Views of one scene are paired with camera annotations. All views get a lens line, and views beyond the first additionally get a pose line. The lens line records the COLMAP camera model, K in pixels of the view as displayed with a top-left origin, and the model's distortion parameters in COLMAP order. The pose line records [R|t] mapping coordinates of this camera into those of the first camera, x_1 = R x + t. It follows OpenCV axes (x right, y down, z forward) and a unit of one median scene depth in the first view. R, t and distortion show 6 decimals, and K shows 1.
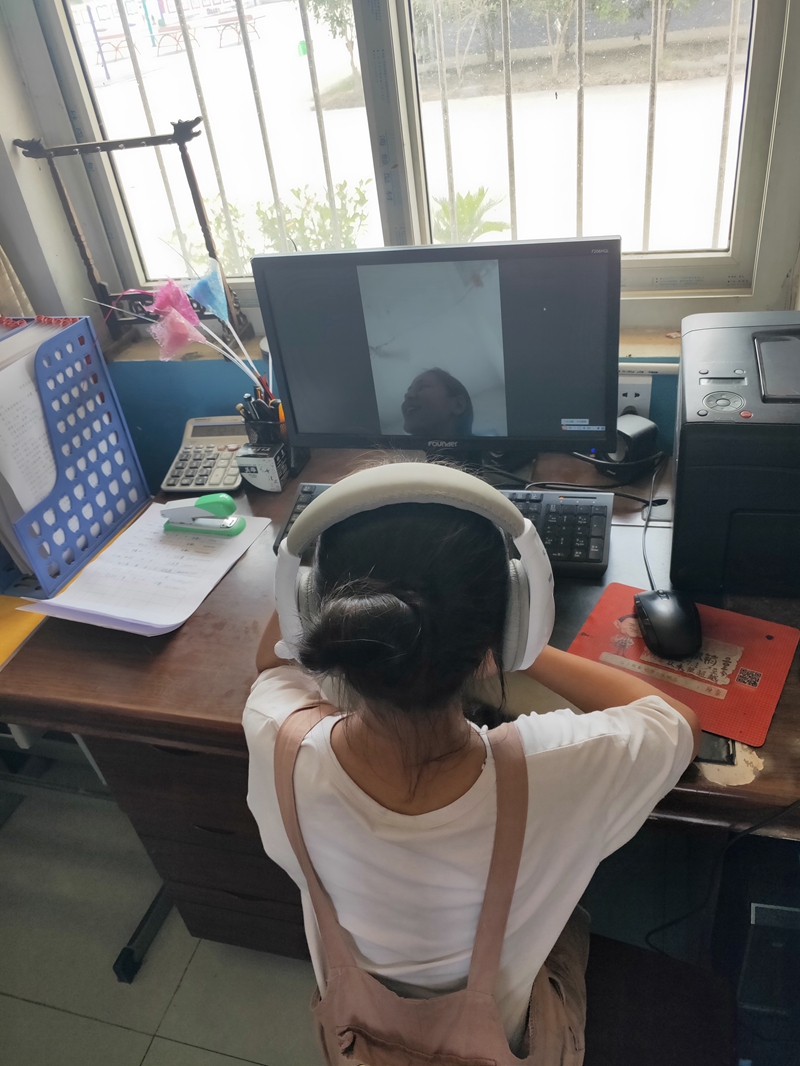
lens RADIAL K [[819.7, 0, 397.8], [0, 819.7, 535.2], [0, 0, 1]] dist [0.005274, -0.009714]
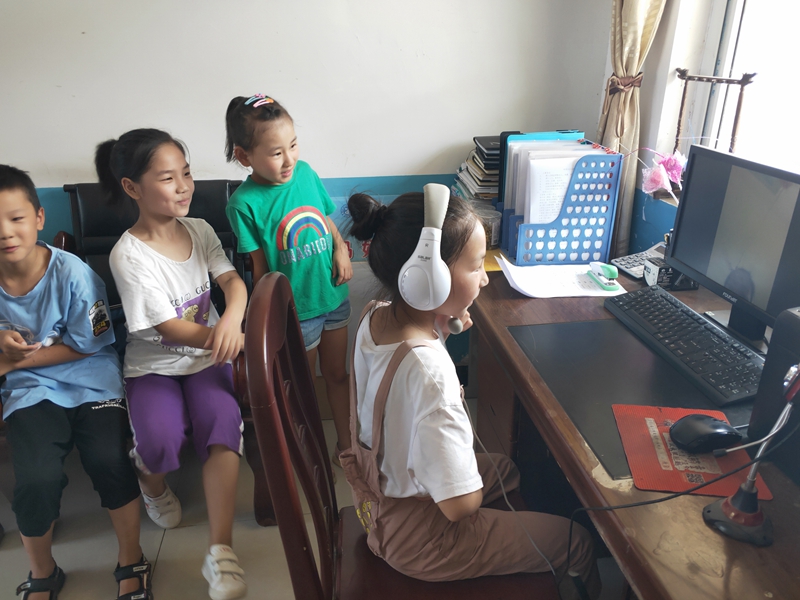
lens RADIAL K [[612.6, 0, 402.0], [0, 612.6, 301.0], [0, 0, 1]] dist [0.005274, -0.006615]
pose [[0.401238, 0.474450, -0.783521, 0.649540], [-0.566553, 0.800689, 0.194717, 0.009855], [0.719740, 0.365778, 0.590068, -0.049235]]
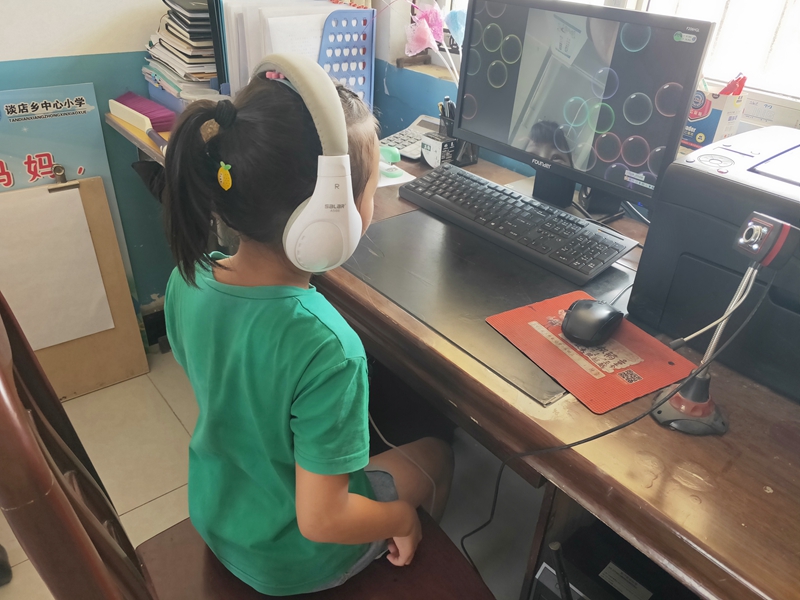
lens RADIAL K [[615.2, 0, 401.8], [0, 615.2, 302.2], [0, 0, 1]] dist [0.005274, -0.009714]
pose [[0.804033, 0.442398, -0.397260, 0.350511], [-0.457721, 0.886977, 0.061356, 0.120956], [0.379504, 0.132502, 0.915653, 0.045156]]
